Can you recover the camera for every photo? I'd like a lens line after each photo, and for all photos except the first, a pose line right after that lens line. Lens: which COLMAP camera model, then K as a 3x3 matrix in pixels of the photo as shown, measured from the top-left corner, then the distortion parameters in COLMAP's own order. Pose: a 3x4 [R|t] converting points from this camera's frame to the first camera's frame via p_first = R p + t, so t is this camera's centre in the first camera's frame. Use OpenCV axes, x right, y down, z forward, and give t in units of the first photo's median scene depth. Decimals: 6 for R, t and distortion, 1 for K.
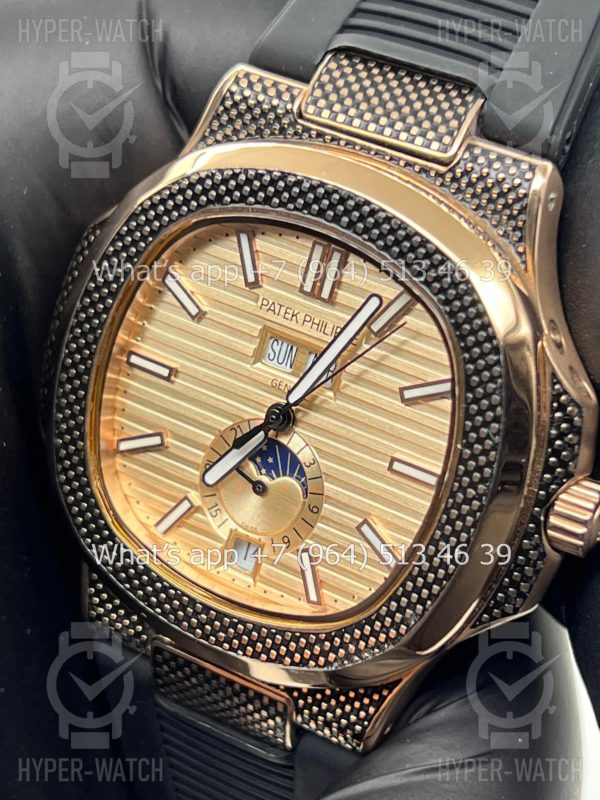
lens RADIAL K [[1877.8, 0, 303.1], [0, 1877.8, 396.3], [0, 0, 1]] dist [0.294675, -0.854171]
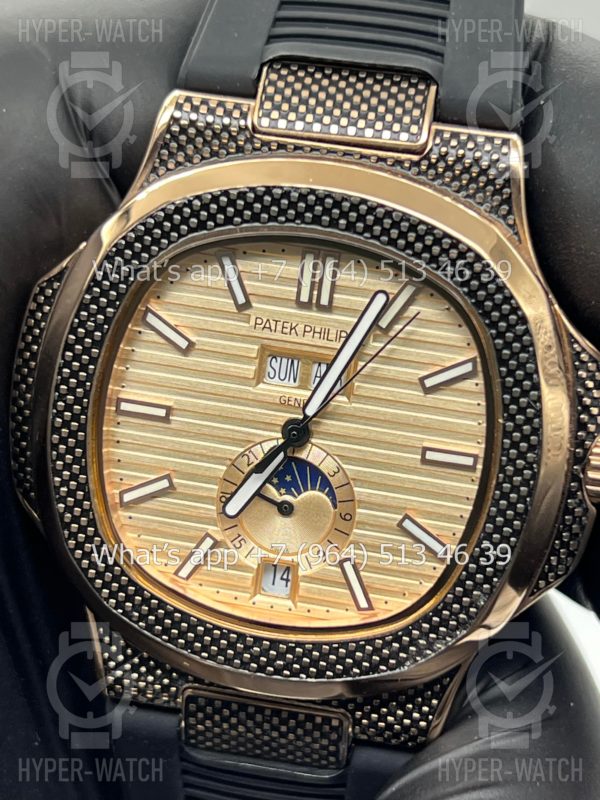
lens RADIAL K [[1877.8, 0, 303.1], [0, 1877.8, 396.3], [0, 0, 1]] dist [0.294675, -0.854171]
pose [[0.942133, -0.189832, 0.276314, -0.280730], [0.196798, 0.980441, 0.002569, -0.009487], [-0.271397, 0.051958, 0.961064, 0.048722]]
